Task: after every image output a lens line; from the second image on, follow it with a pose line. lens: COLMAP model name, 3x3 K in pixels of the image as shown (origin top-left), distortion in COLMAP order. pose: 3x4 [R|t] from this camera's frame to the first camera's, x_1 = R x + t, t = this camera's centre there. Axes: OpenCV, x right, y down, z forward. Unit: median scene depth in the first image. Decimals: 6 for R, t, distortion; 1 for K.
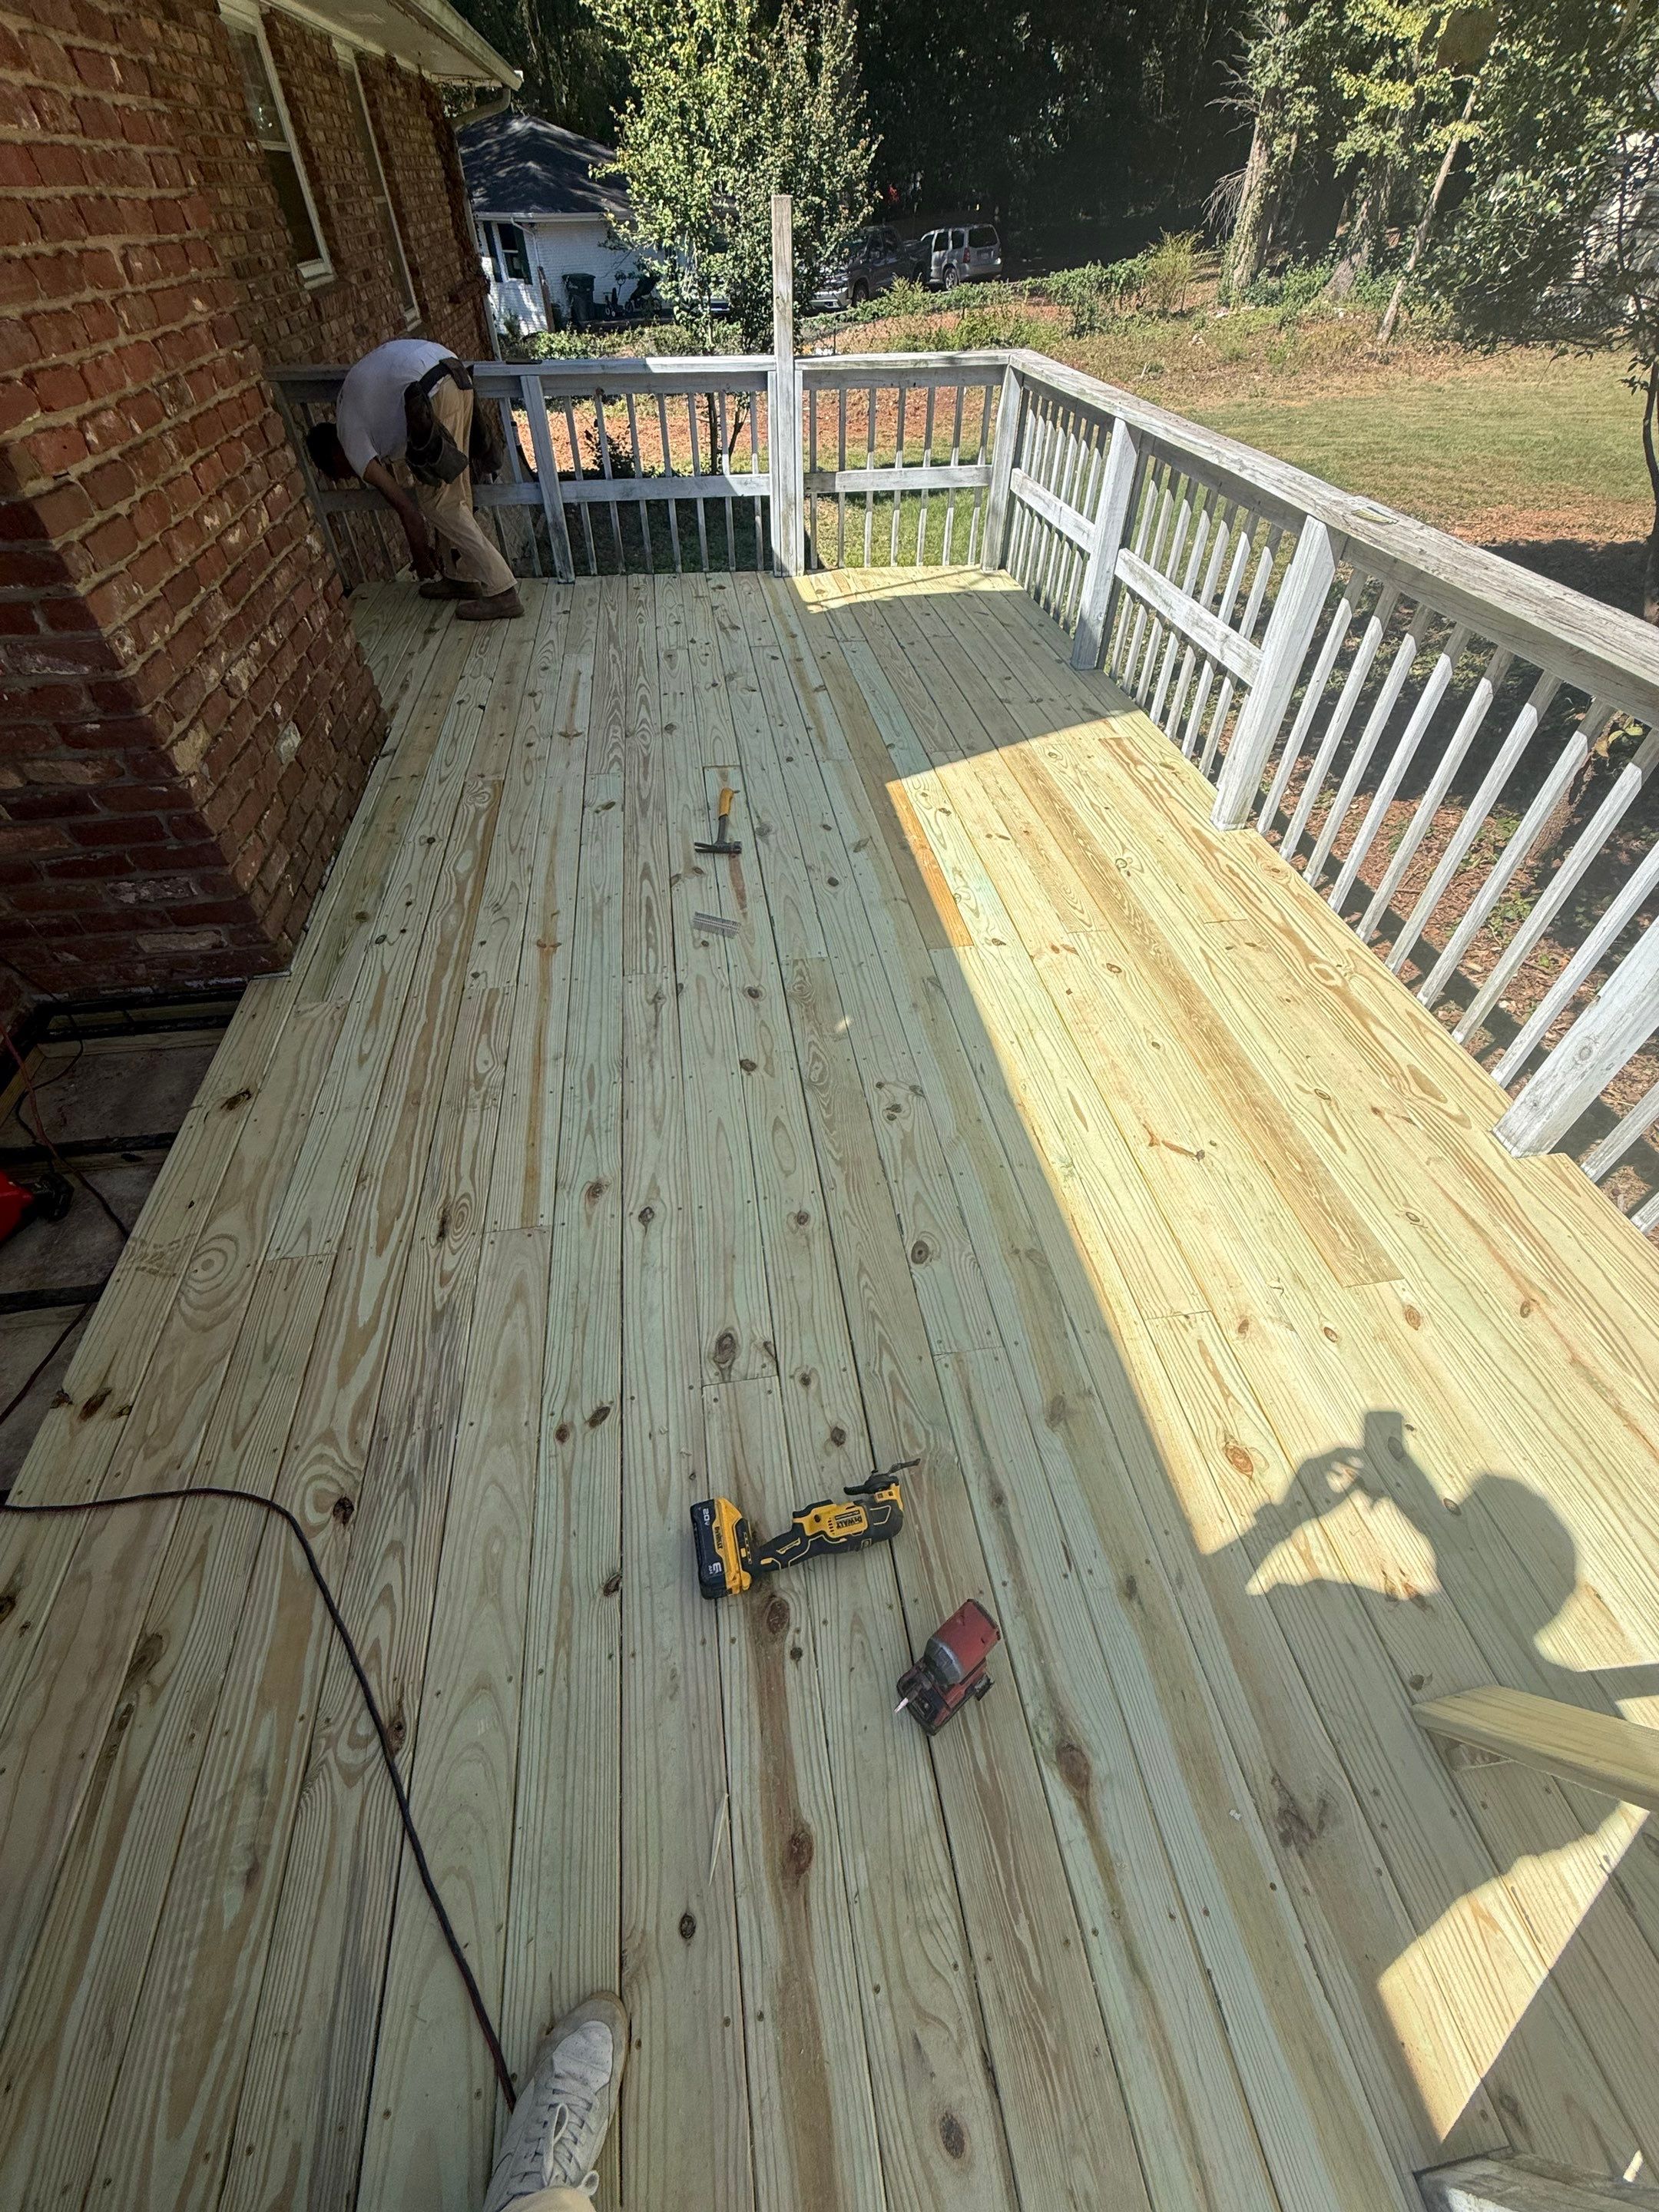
lens RADIAL K [[888.9, 0, 825.9], [0, 888.9, 1146.8], [0, 0, 1]] dist [-0.000236, 0.000109]
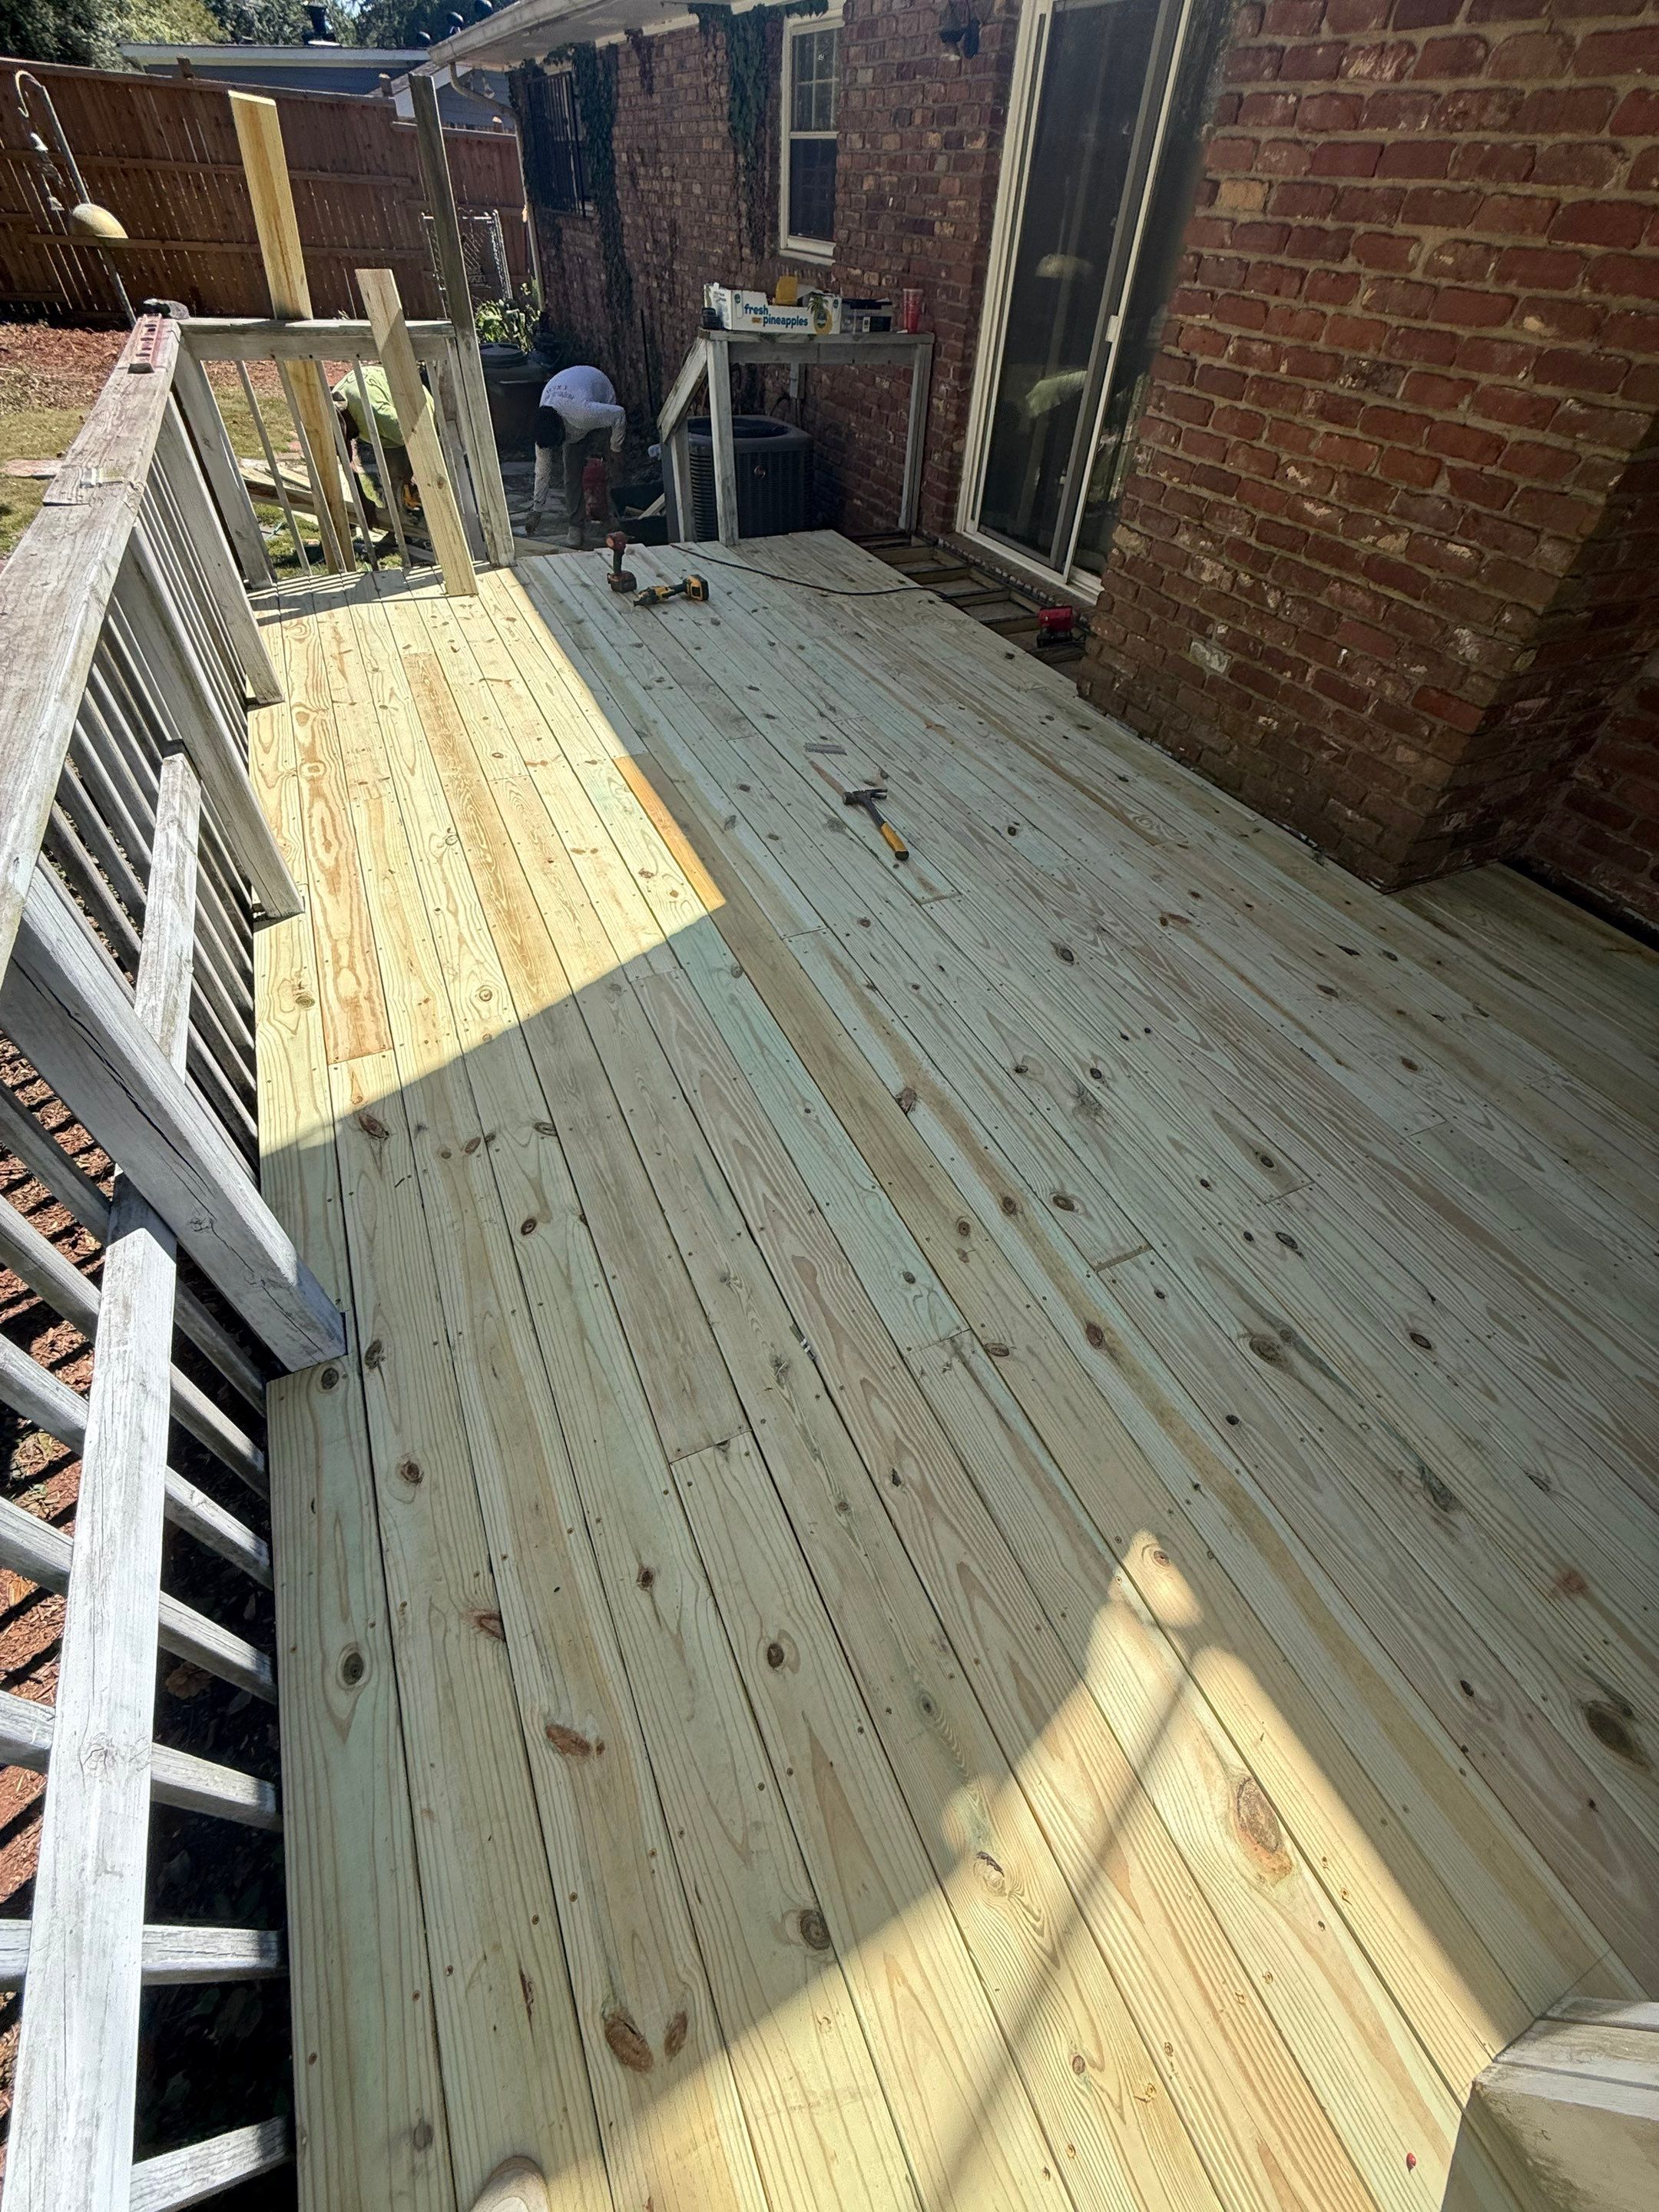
lens RADIAL K [[888.0, 0, 829.5], [0, 888.0, 1106.0], [0, 0, 1]] dist [-0.001169, 0.000283]
pose [[-0.960936, 0.161609, -0.224689, 0.196521], [-0.234580, -0.044722, 0.971068, -1.278504], [0.146884, 0.985841, 0.080885, 1.207426]]
